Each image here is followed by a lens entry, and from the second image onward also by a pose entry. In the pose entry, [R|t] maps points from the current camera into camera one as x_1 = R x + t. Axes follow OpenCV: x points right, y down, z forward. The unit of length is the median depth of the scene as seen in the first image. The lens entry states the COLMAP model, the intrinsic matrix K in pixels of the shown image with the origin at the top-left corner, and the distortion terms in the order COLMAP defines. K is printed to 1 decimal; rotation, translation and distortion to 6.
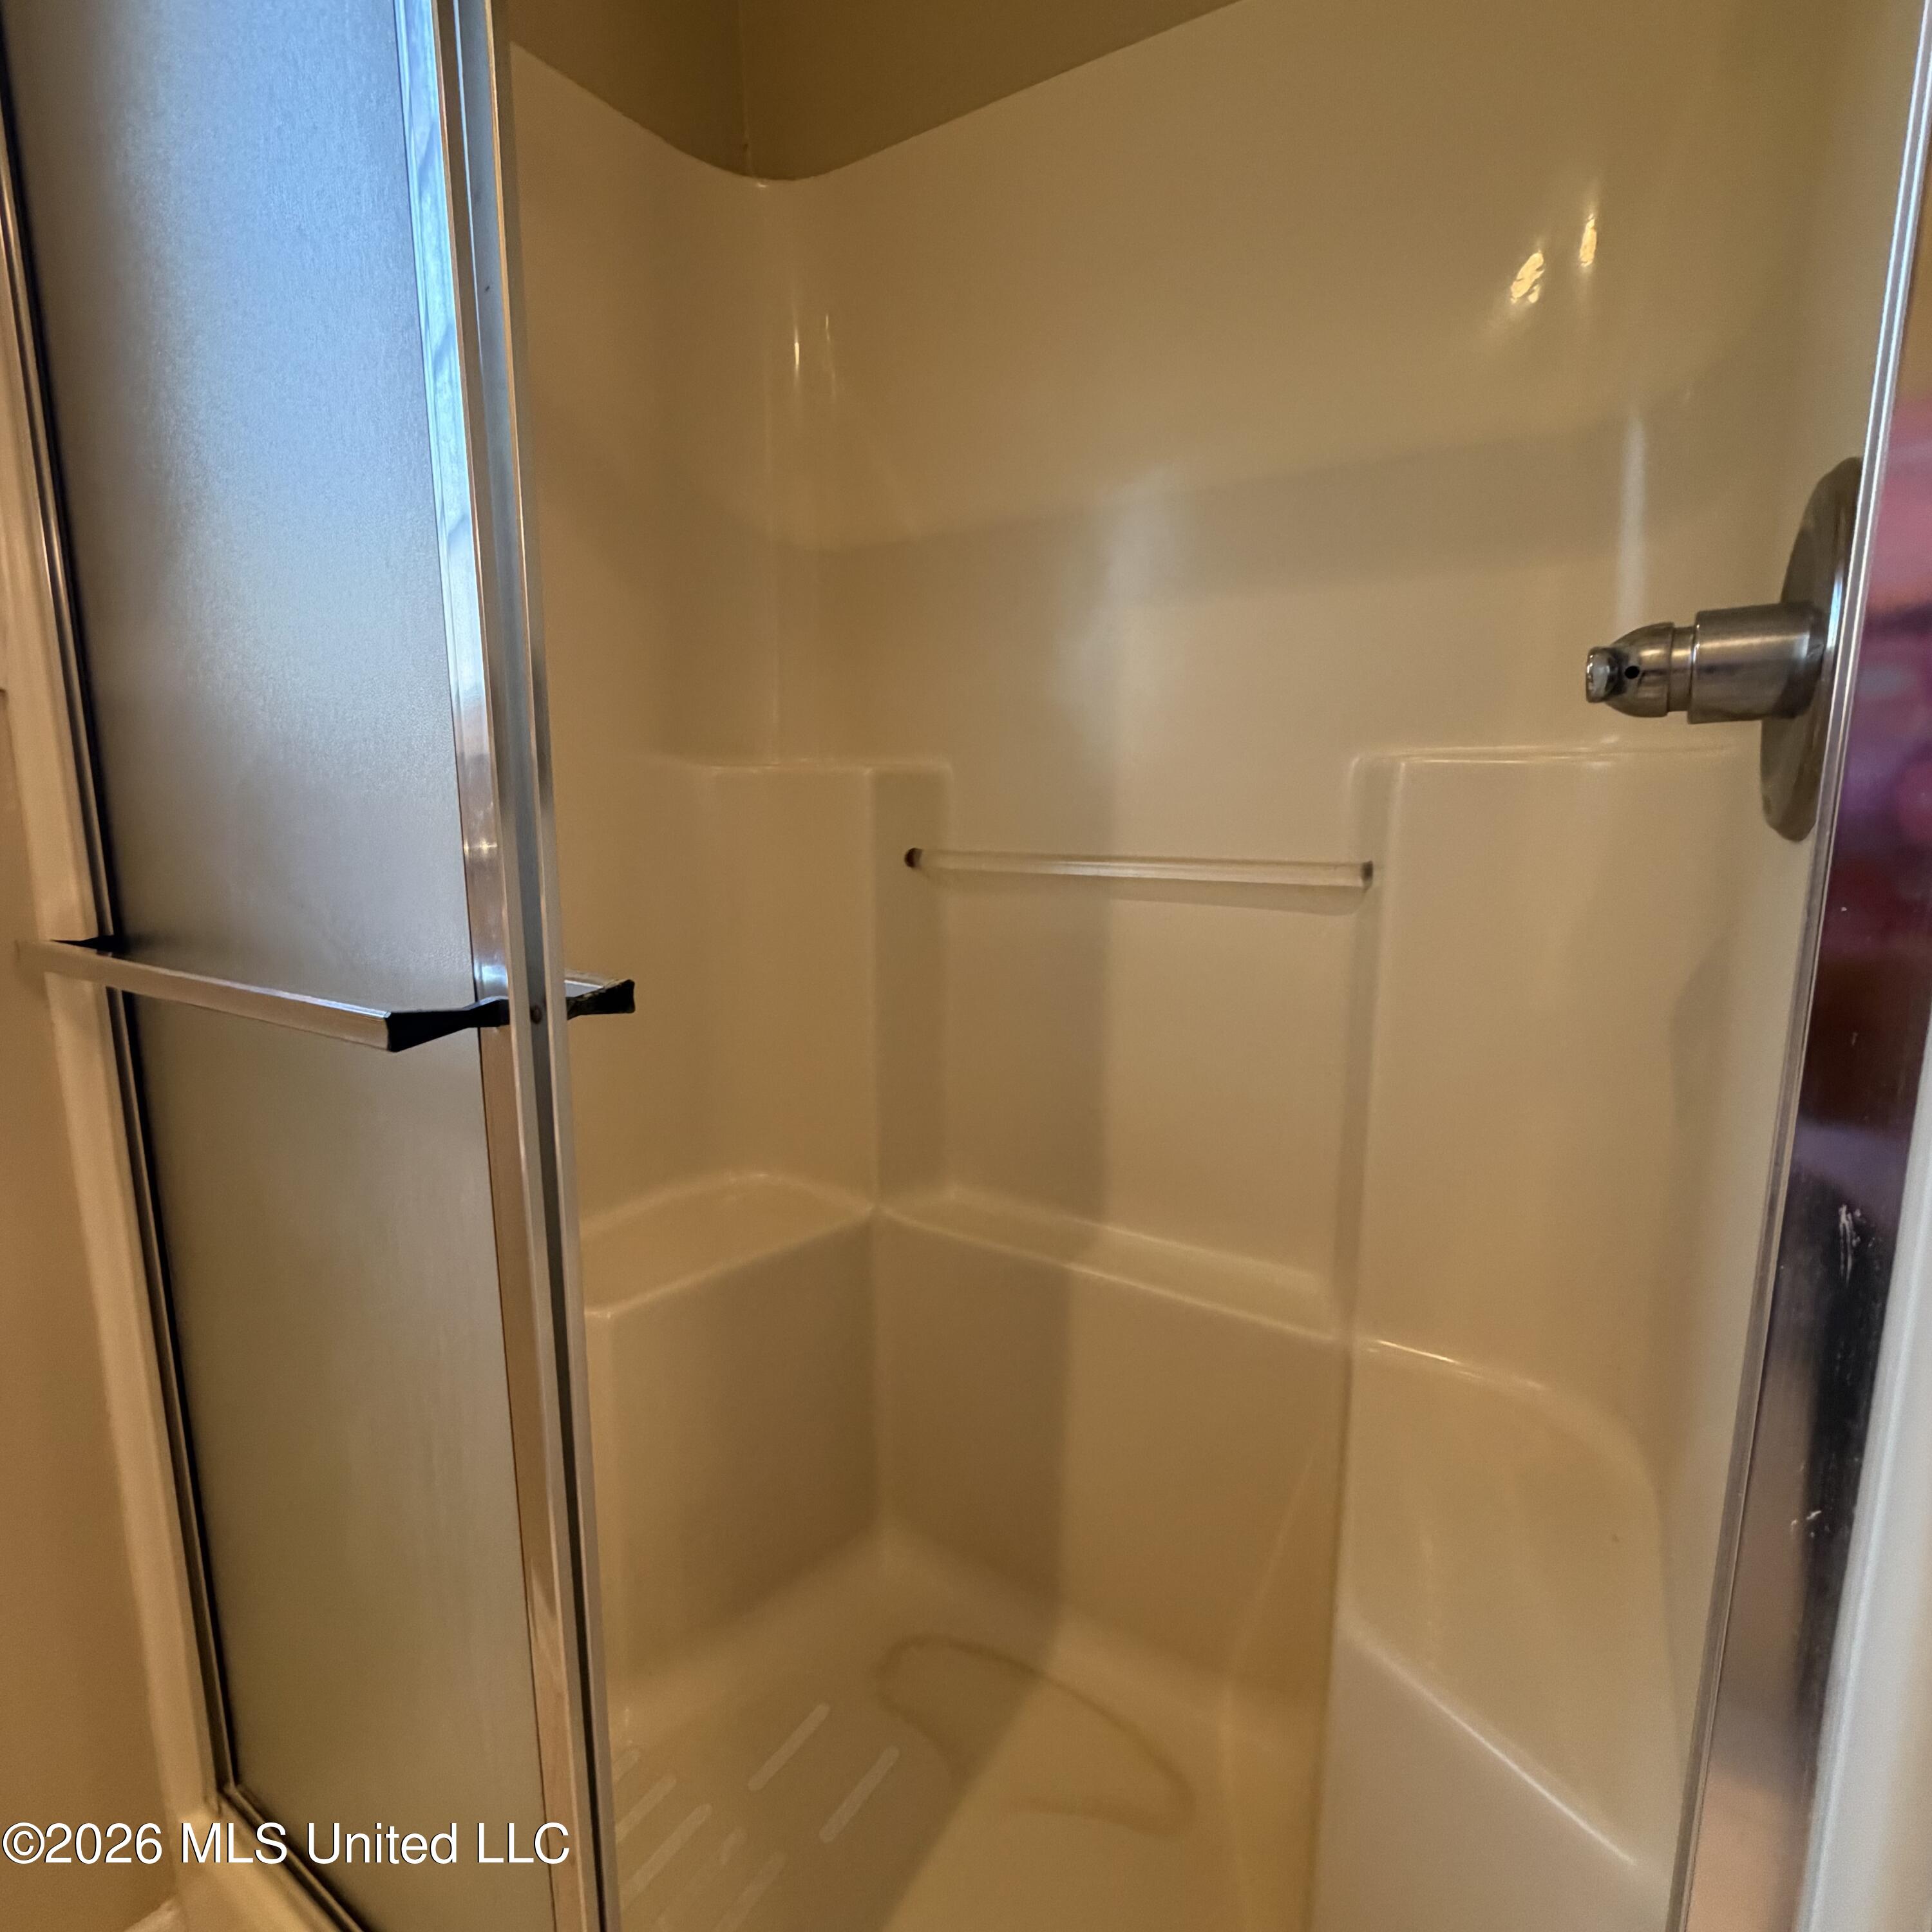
lens RADIAL K [[1029.5, 0, 957.2], [0, 1029.5, 966.9], [0, 0, 1]] dist [-0.000028, -0.000847]
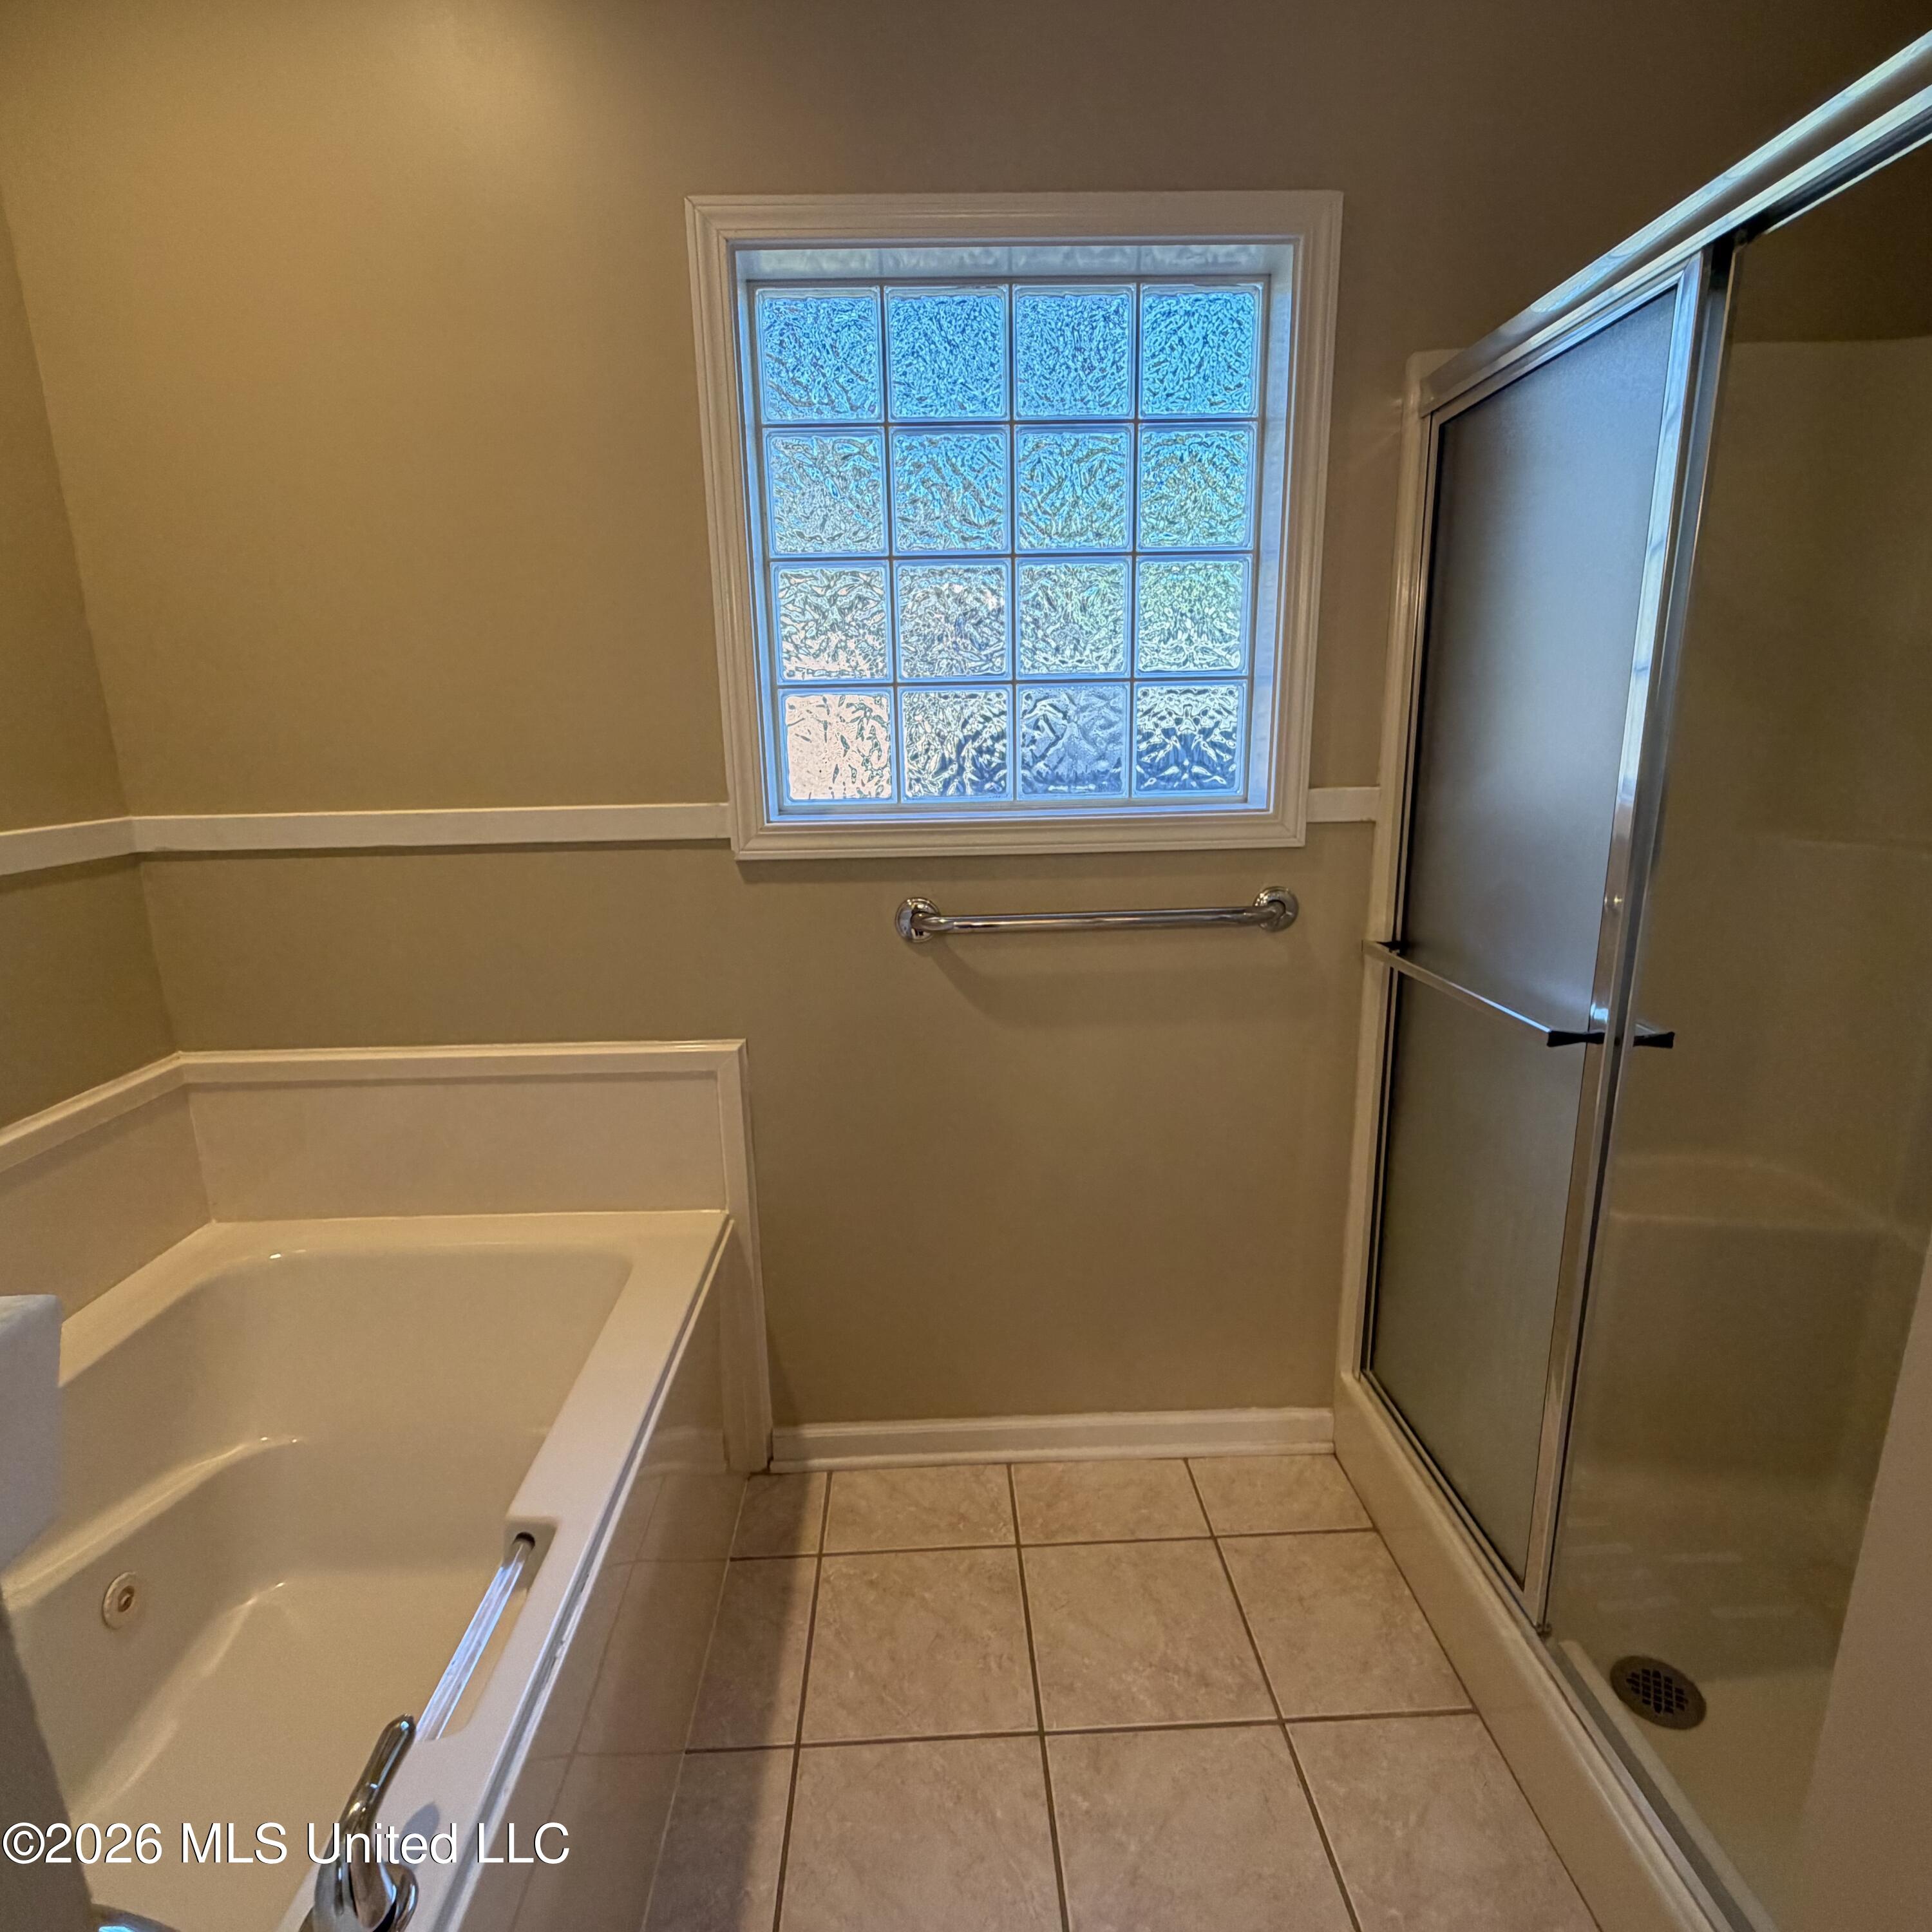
lens RADIAL K [[1029.5, 0, 957.2], [0, 1029.5, 966.9], [0, 0, 1]] dist [-0.000028, -0.000847]
pose [[0.536821, 0.163545, -0.827694, 0.375736], [-0.122723, 0.985735, 0.115178, -0.116323], [0.834723, 0.039747, 0.549233, -0.829632]]
